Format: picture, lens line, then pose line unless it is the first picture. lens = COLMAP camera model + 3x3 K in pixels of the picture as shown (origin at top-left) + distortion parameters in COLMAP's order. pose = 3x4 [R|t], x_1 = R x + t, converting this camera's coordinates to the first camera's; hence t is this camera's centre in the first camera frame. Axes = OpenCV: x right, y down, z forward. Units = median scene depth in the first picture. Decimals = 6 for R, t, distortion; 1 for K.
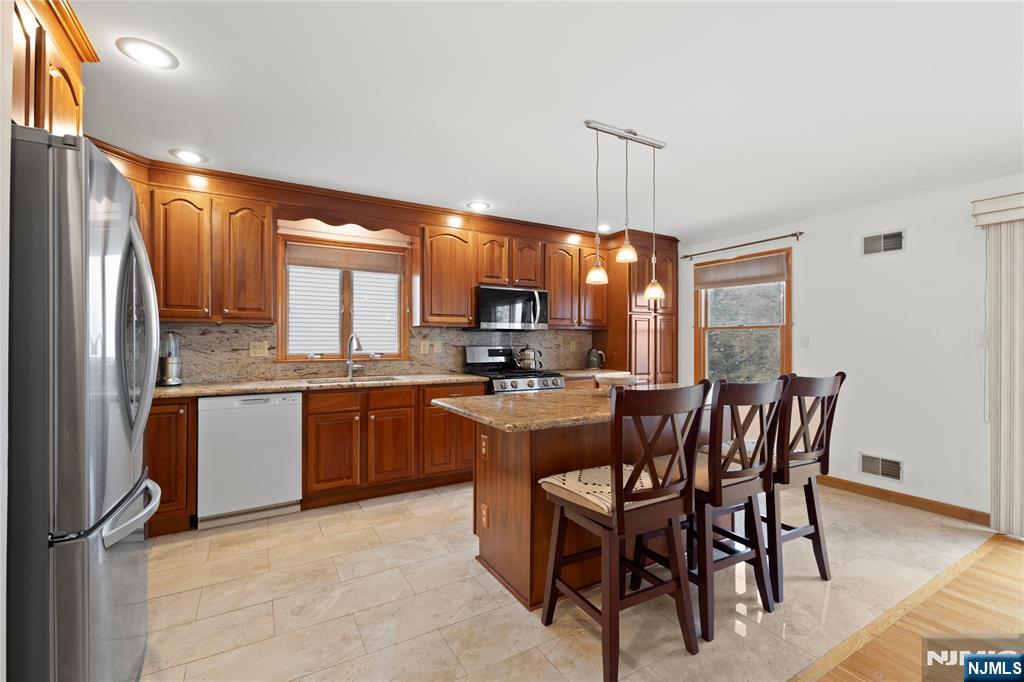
lens RADIAL K [[440.4, 0, 518.2], [0, 440.4, 342.2], [0, 0, 1]] dist [0.009954, -0.000037]
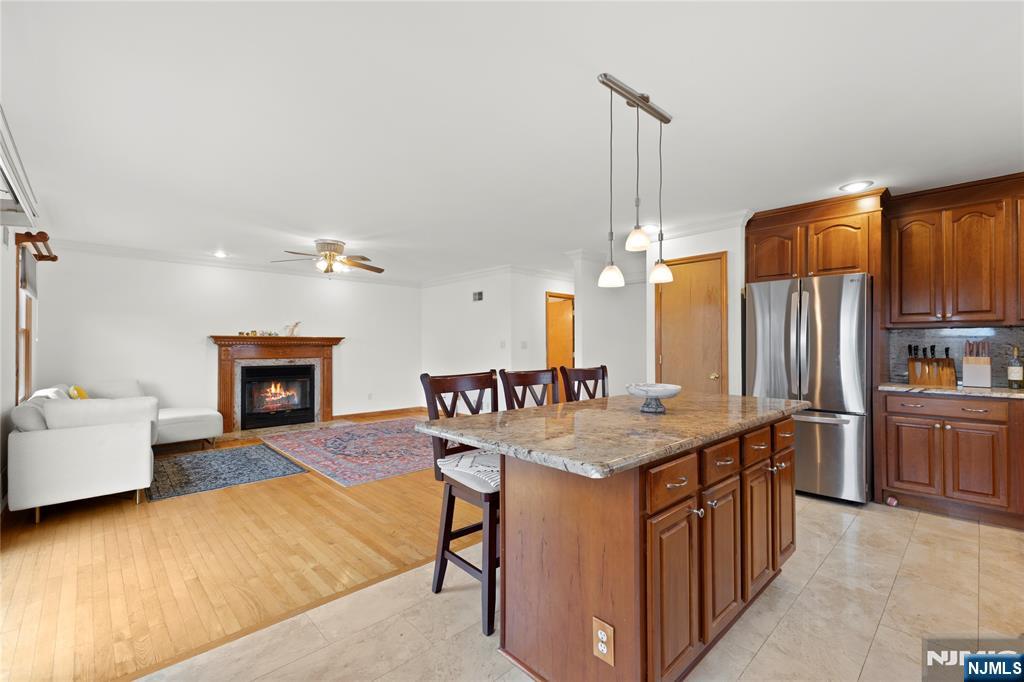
lens RADIAL K [[439.3, 0, 513.1], [0, 439.3, 338.0], [0, 0, 1]] dist [0.000807, -0.000043]
pose [[-0.974898, -0.006383, -0.222562, 0.456177], [-0.003775, 0.999919, -0.012140, -0.001658], [0.222622, -0.010995, -0.974843, 1.199493]]
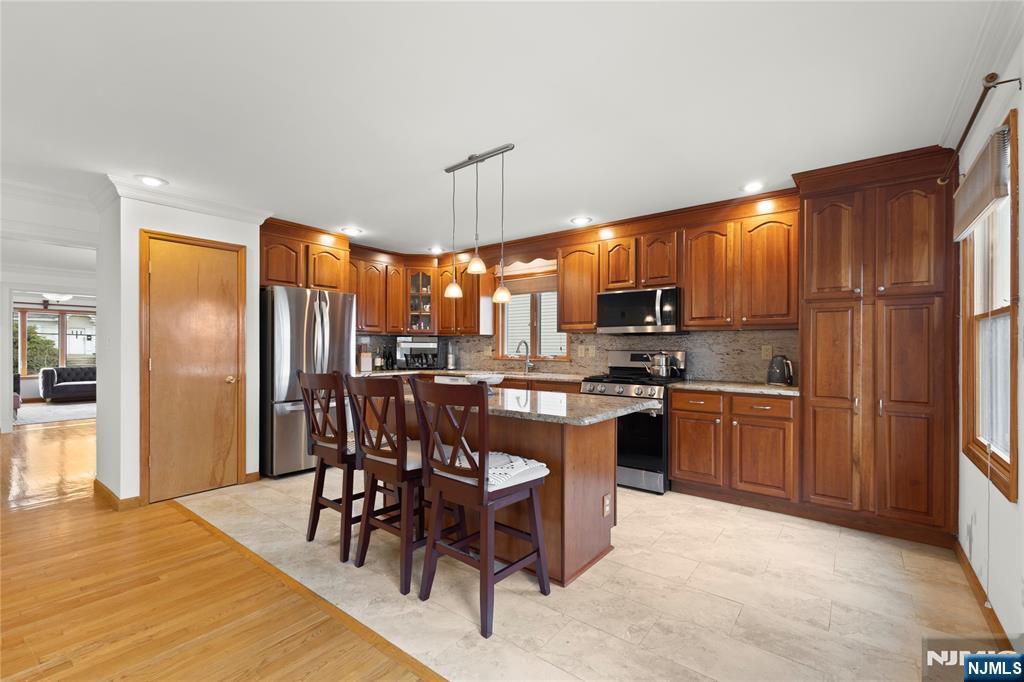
lens RADIAL K [[445.5, 0, 510.7], [0, 445.5, 351.1], [0, 0, 1]] dist [0.008928, 0.000239]
pose [[0.364663, 0.007345, -0.931111, 0.895758], [-0.002260, 0.999973, 0.007003, 0.004121], [0.931137, -0.000449, 0.364669, 0.452531]]
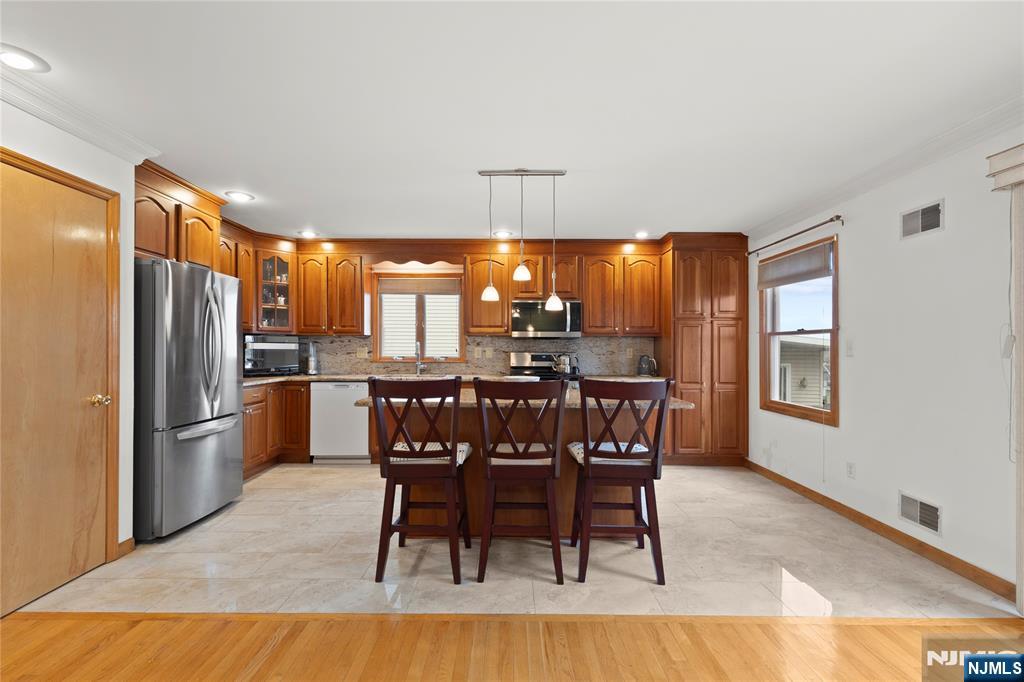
lens RADIAL K [[445.5, 0, 510.7], [0, 445.5, 351.1], [0, 0, 1]] dist [0.008928, 0.000239]
pose [[0.860684, 0.005439, -0.509110, 0.558386], [-0.003744, 0.999984, 0.004355, 0.001529], [0.509125, -0.001842, 0.860690, -0.027121]]
